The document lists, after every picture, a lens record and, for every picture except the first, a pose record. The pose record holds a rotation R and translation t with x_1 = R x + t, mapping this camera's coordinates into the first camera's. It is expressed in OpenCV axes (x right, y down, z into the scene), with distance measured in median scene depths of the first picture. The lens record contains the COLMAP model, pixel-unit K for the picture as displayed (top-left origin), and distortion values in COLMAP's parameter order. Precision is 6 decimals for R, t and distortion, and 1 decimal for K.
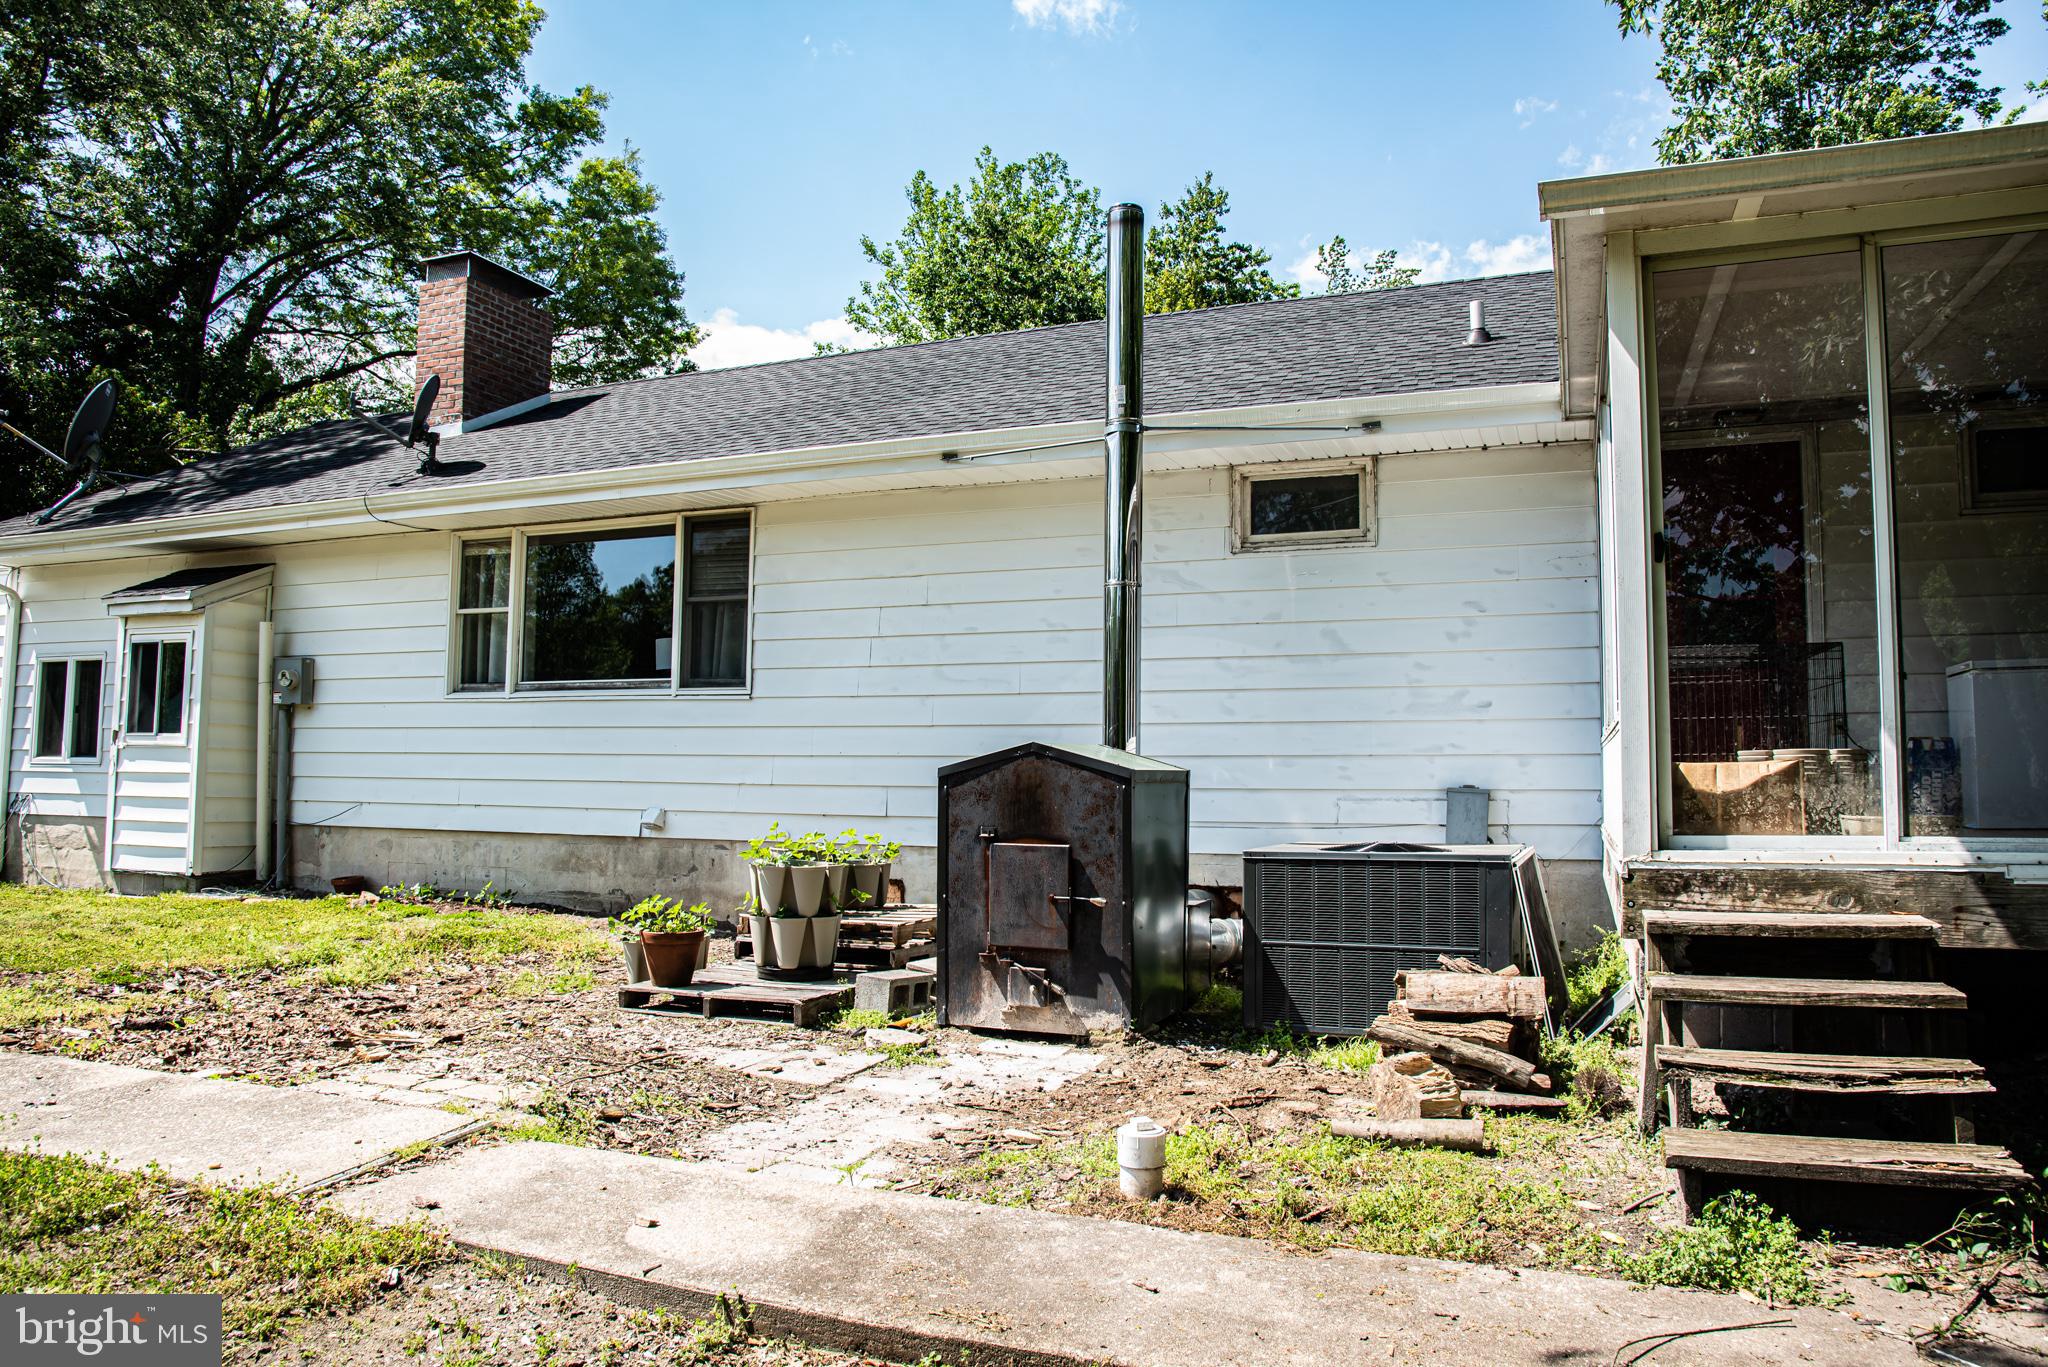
lens RADIAL K [[1405.3, 0, 1024.0], [0, 1405.3, 683.5], [0, 0, 1]] dist [-0.111235, 0.062651]
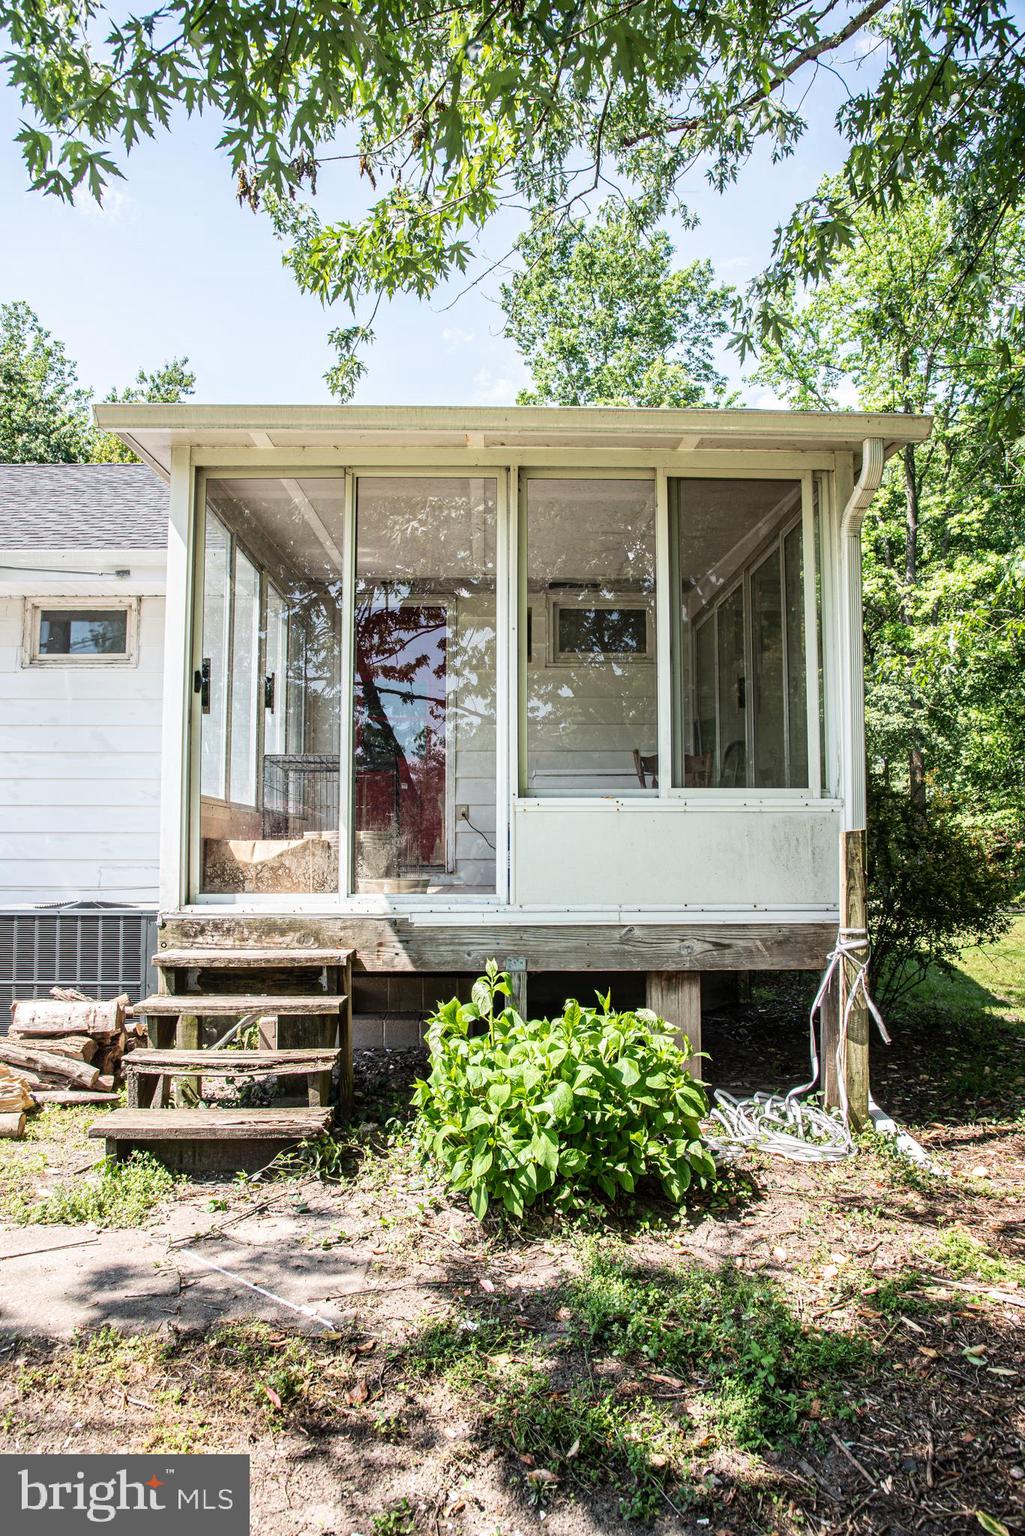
lens RADIAL K [[1141.8, 0, 512.5], [0, 1141.8, 768.0], [0, 0, 1]] dist [-0.079786, 0.080090]
pose [[0.923120, 0.024828, 0.383711, 0.320308], [-0.023066, 0.999692, -0.009193, -0.010761], [-0.383821, -0.000364, 0.923408, -0.153485]]
